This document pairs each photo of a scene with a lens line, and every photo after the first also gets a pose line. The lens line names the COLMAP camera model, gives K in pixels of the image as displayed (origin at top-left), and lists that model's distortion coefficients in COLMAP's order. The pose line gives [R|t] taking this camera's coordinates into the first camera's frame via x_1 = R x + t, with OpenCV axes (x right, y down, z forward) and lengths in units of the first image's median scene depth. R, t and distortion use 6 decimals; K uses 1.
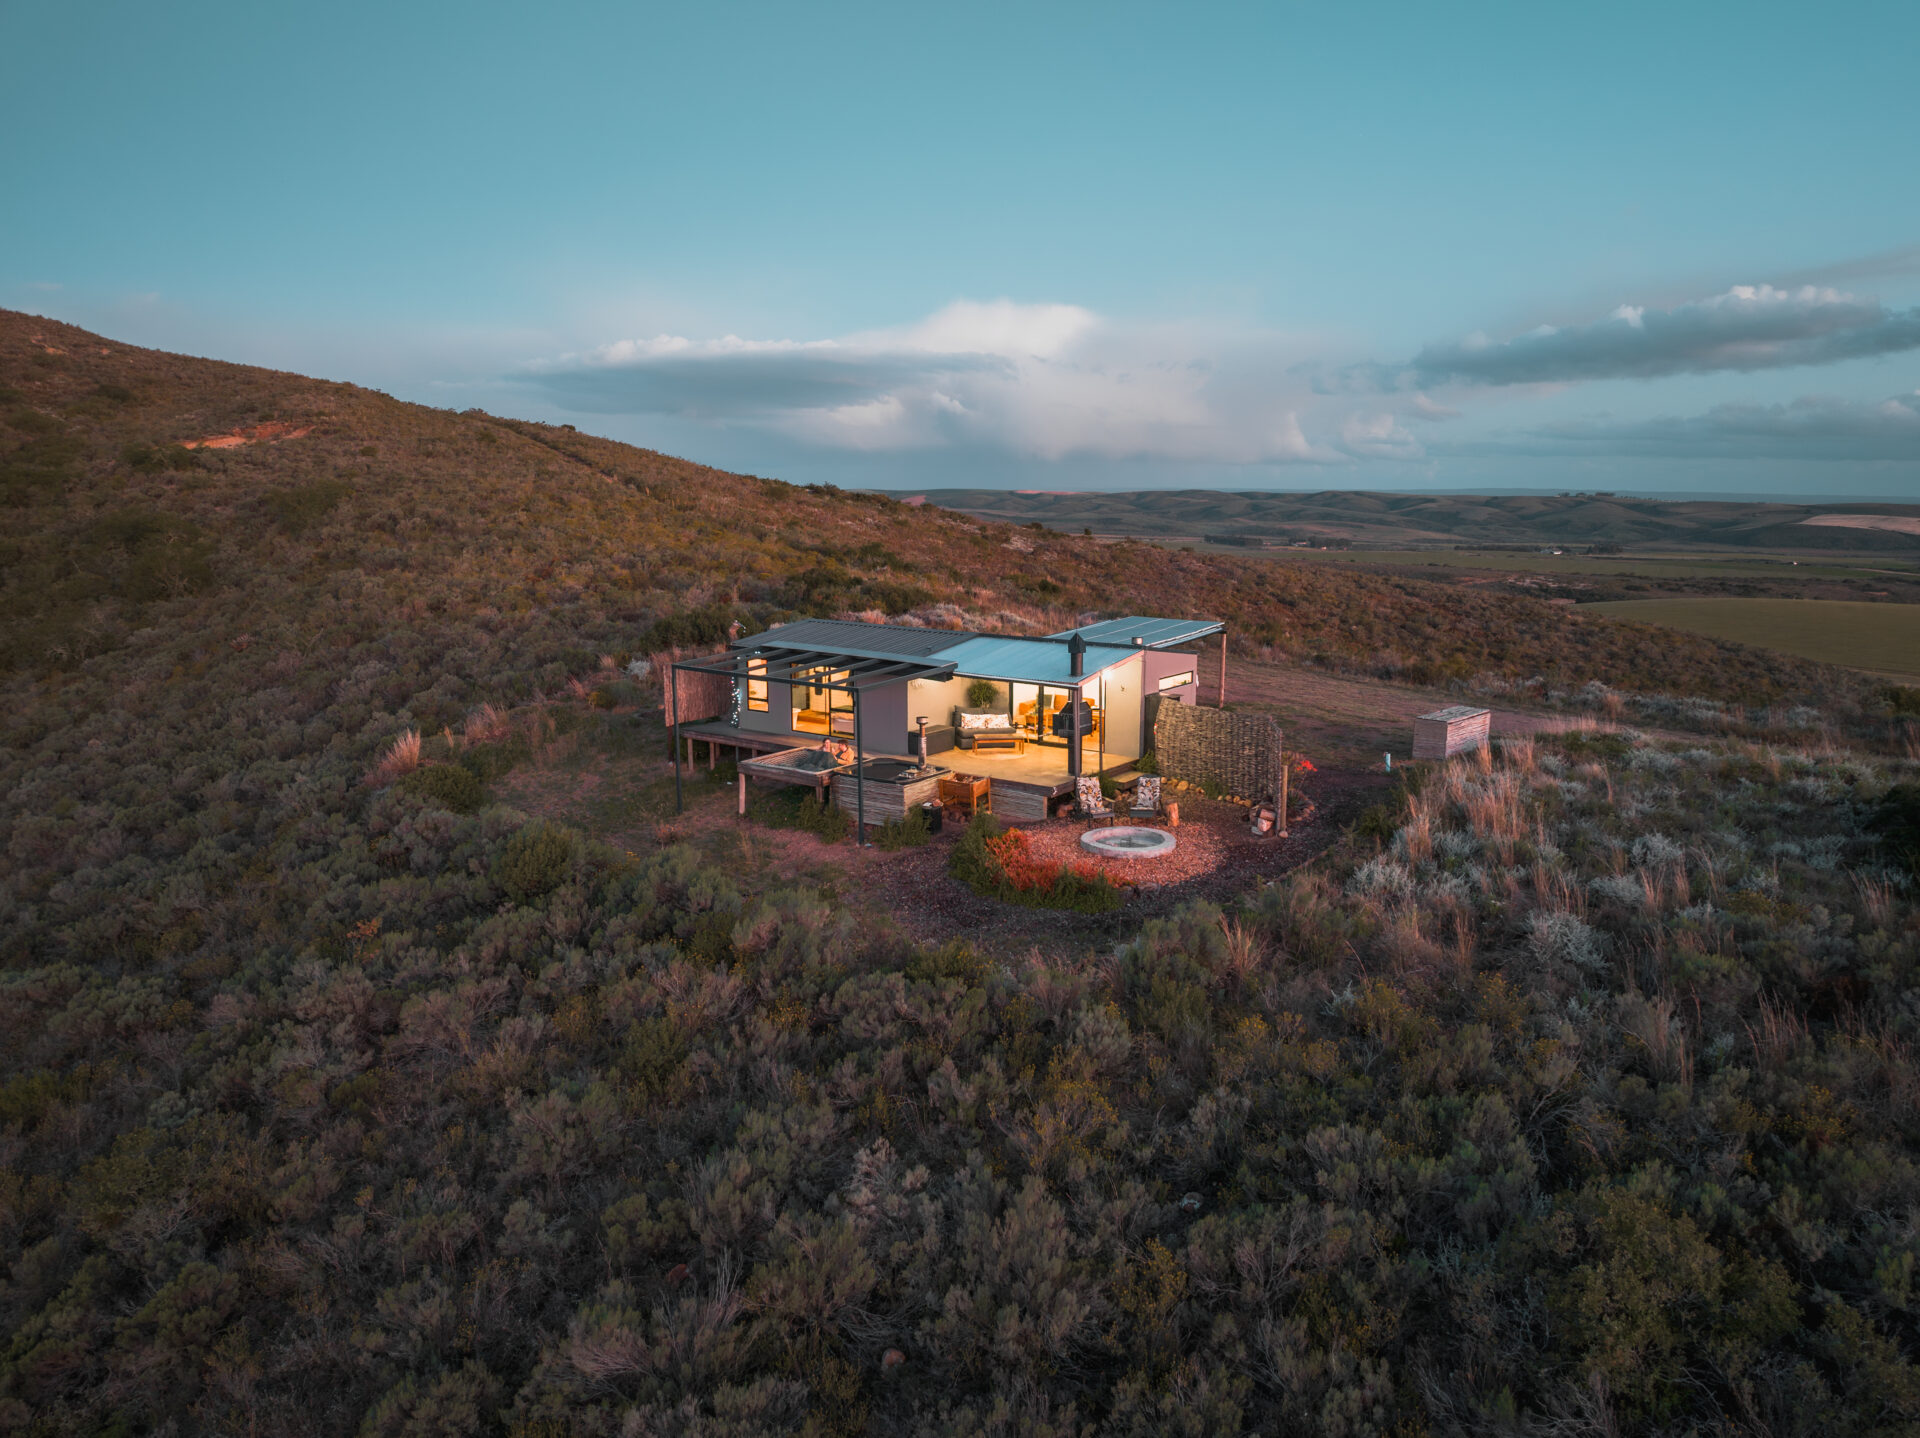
lens RADIAL K [[1347.0, 0, 960.7], [0, 1347.0, 713.9], [0, 0, 1]] dist [-0.037832, -0.004131]
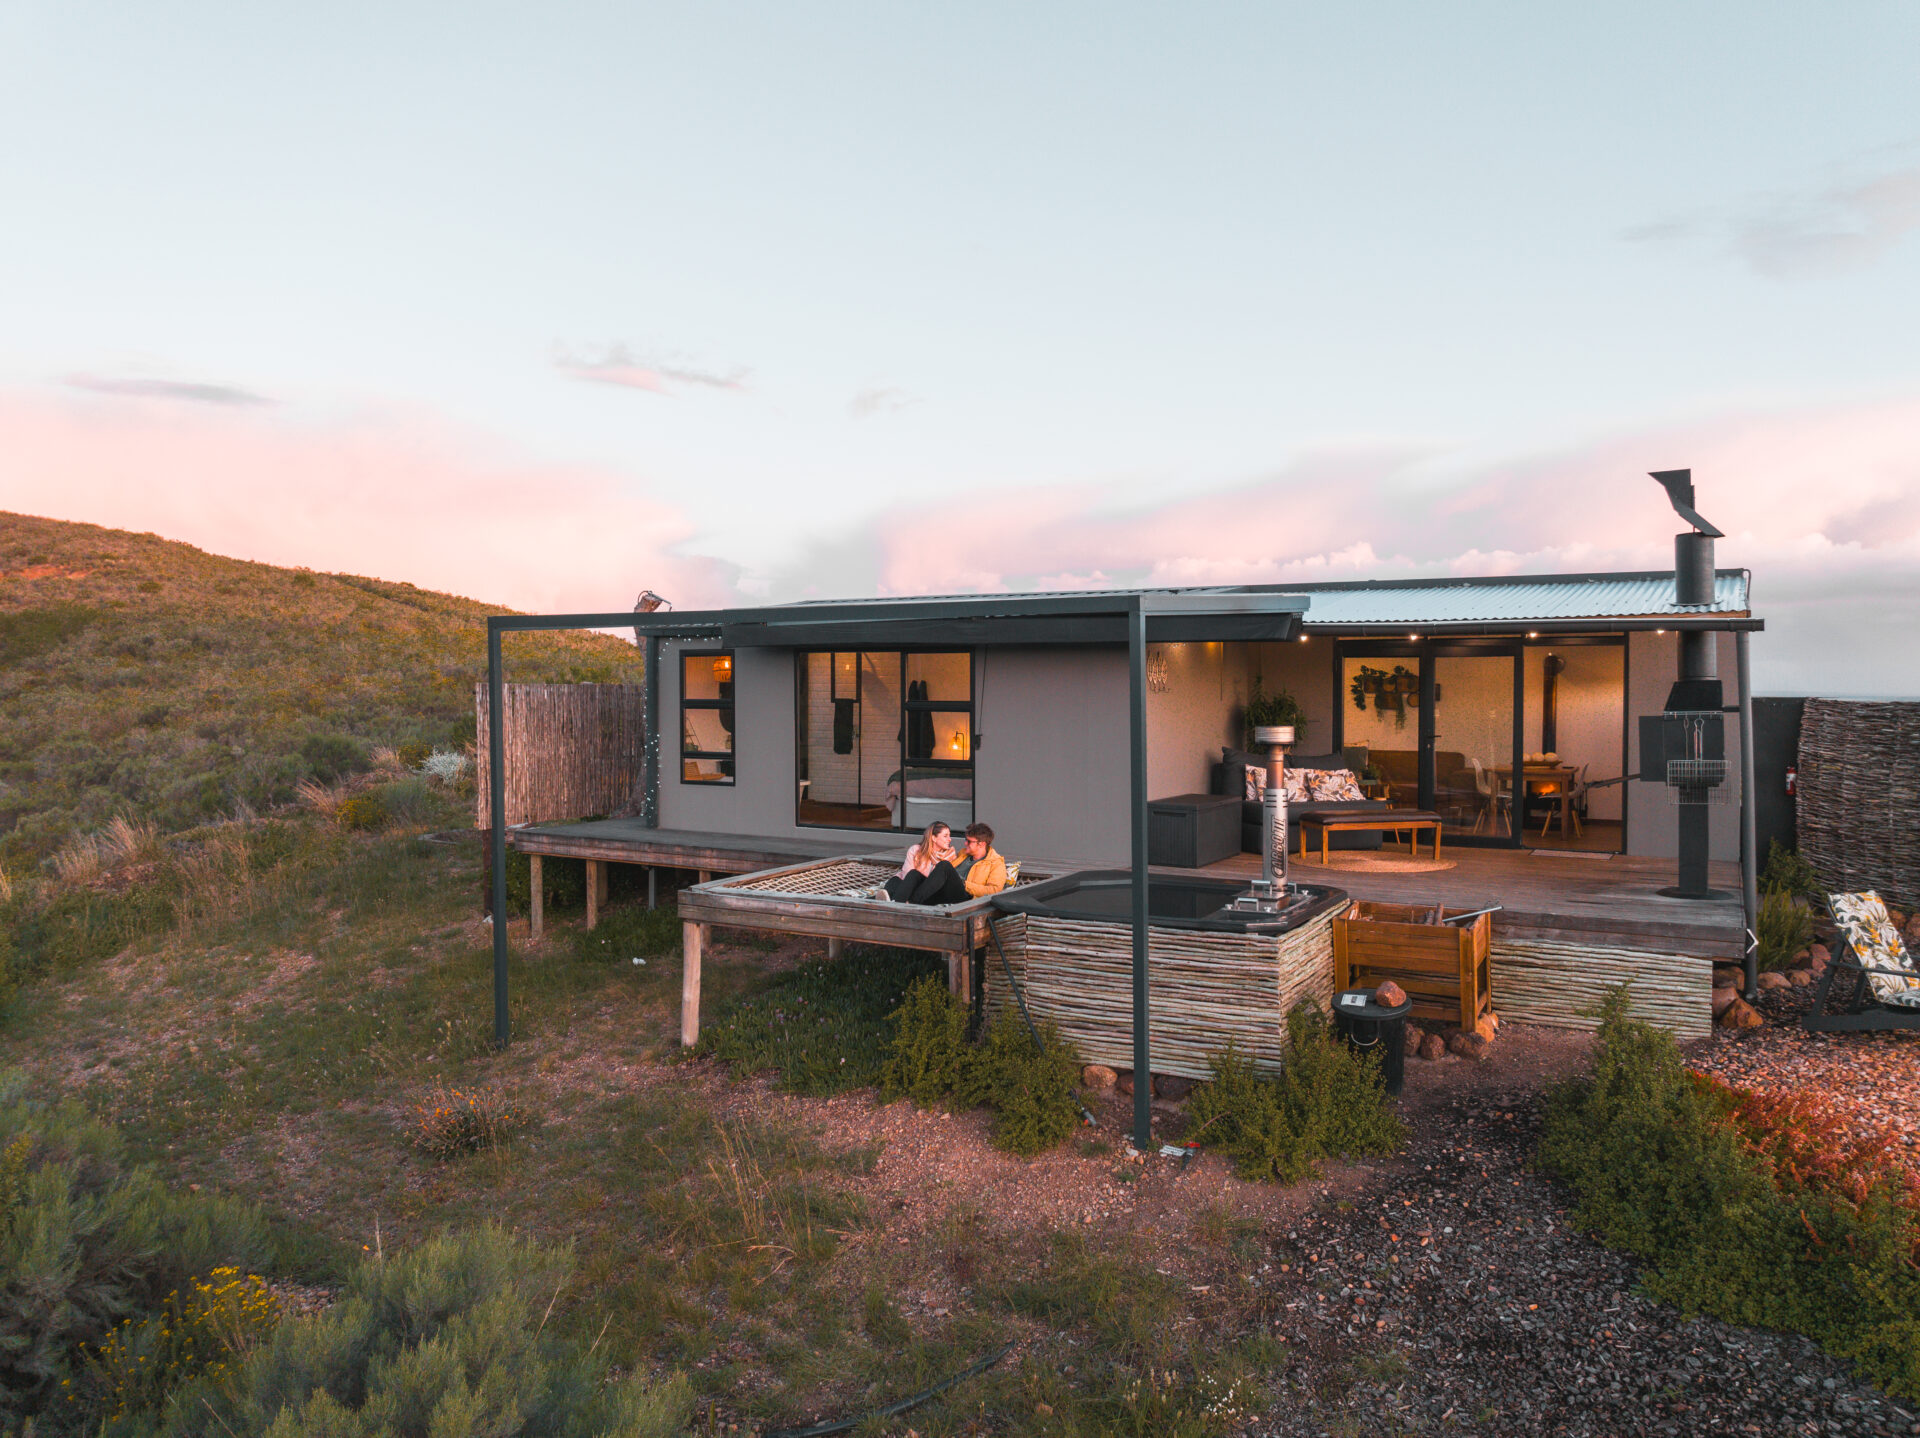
lens RADIAL K [[1347.0, 0, 965.8], [0, 1347.0, 715.8], [0, 0, 1]] dist [-0.037832, -0.004131]
pose [[0.994165, -0.004709, 0.107765, -0.122875], [0.020250, 0.989433, -0.143571, 0.040019], [-0.105950, 0.144915, 0.983755, 0.617672]]
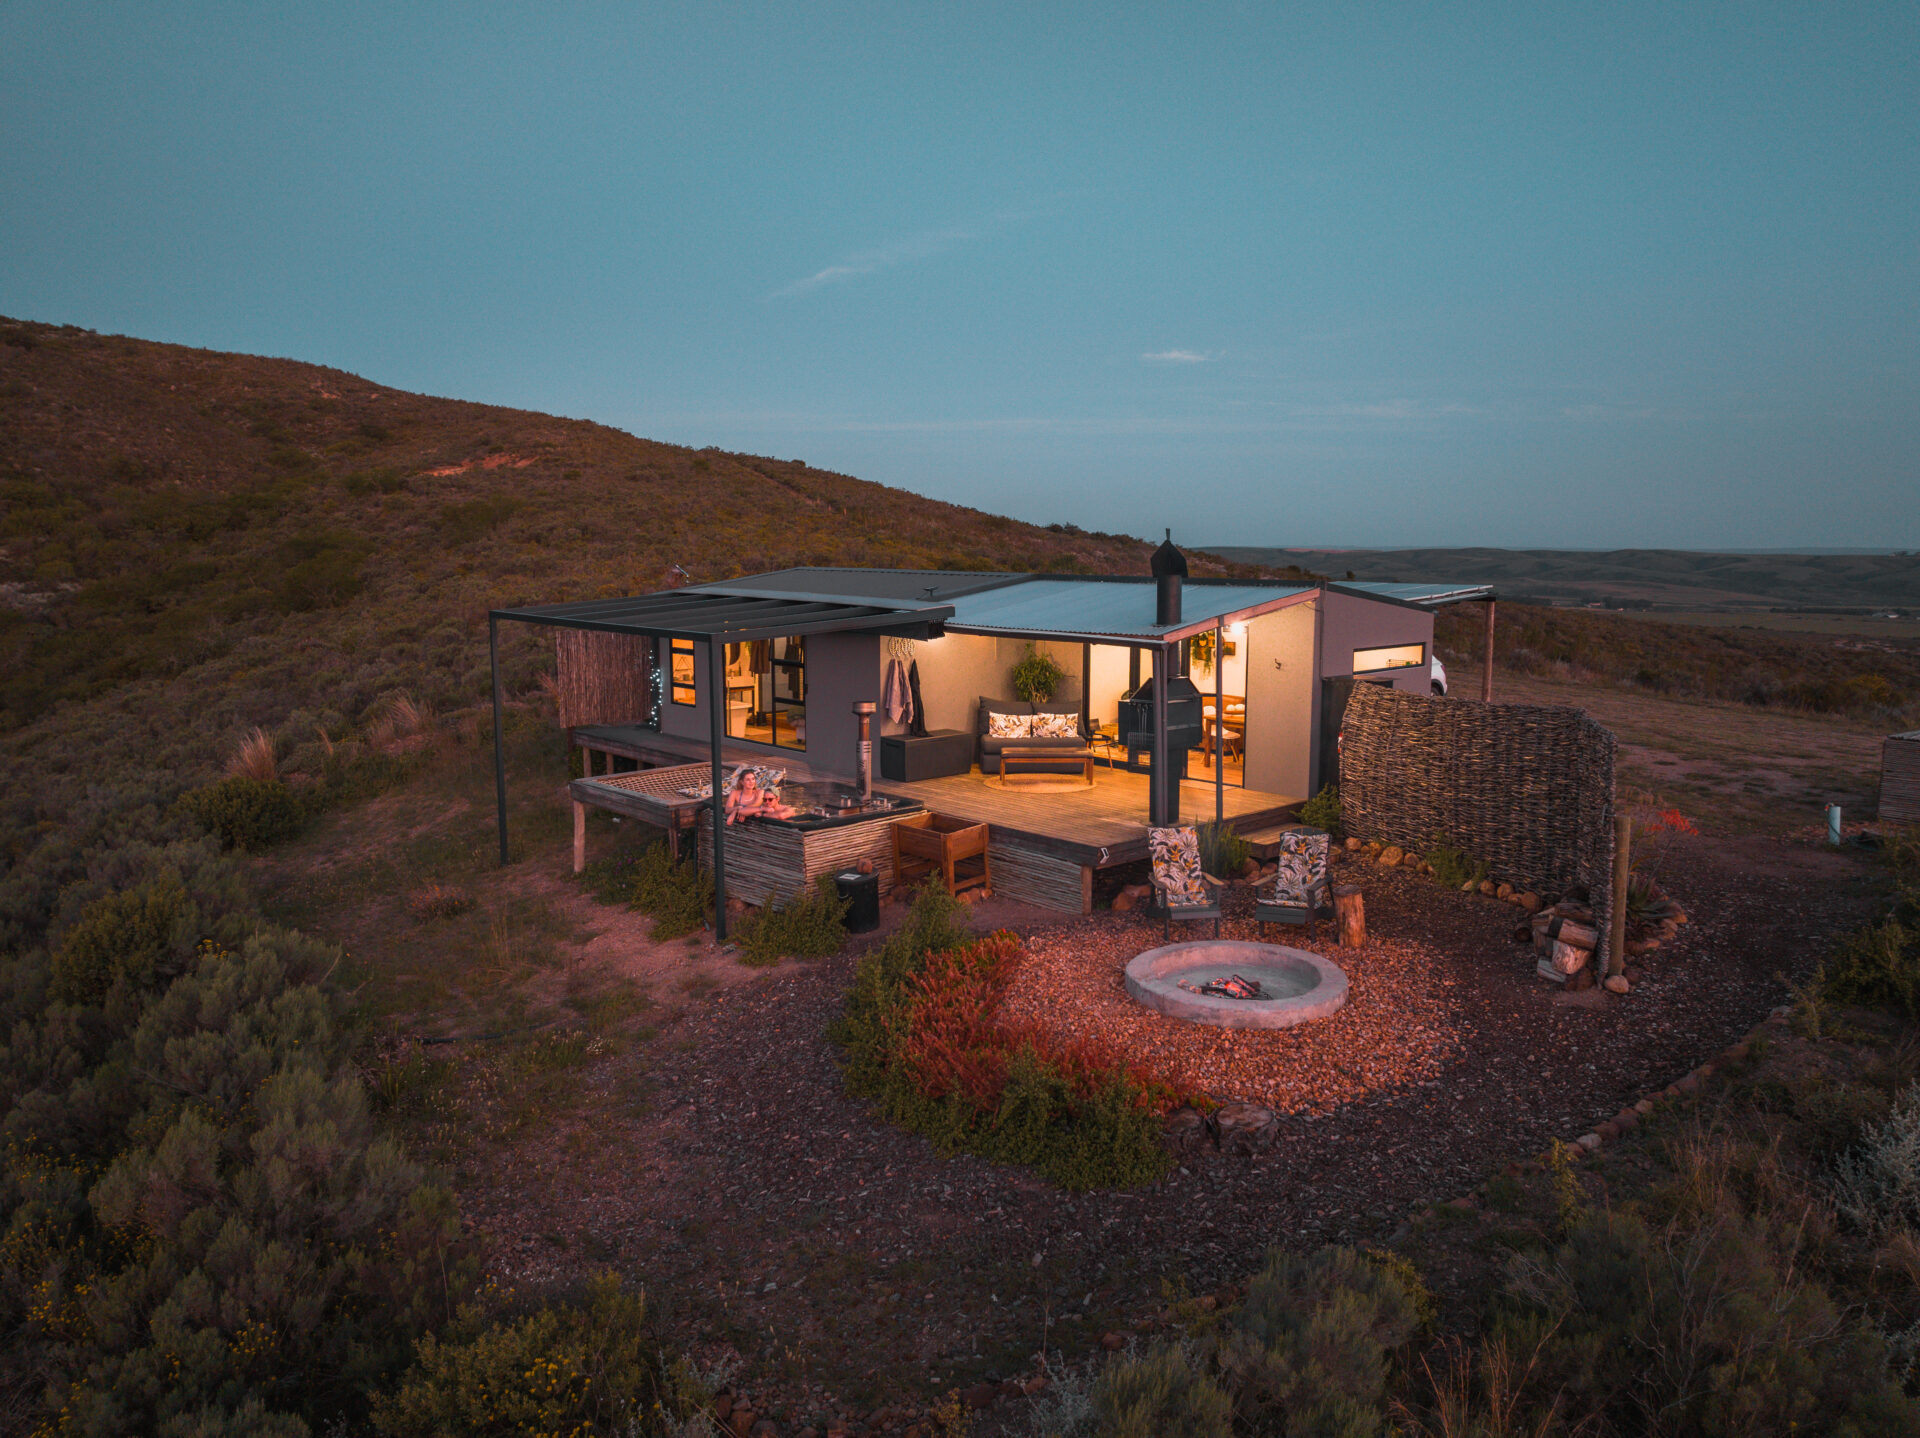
lens RADIAL K [[1347.0, 0, 967.9], [0, 1347.0, 717.4], [0, 0, 1]] dist [-0.037832, -0.004131]
pose [[0.981848, 0.023191, -0.188248, 0.096220], [-0.030795, 0.998819, -0.037574, 0.023778], [0.187155, 0.042689, 0.981402, 0.449258]]
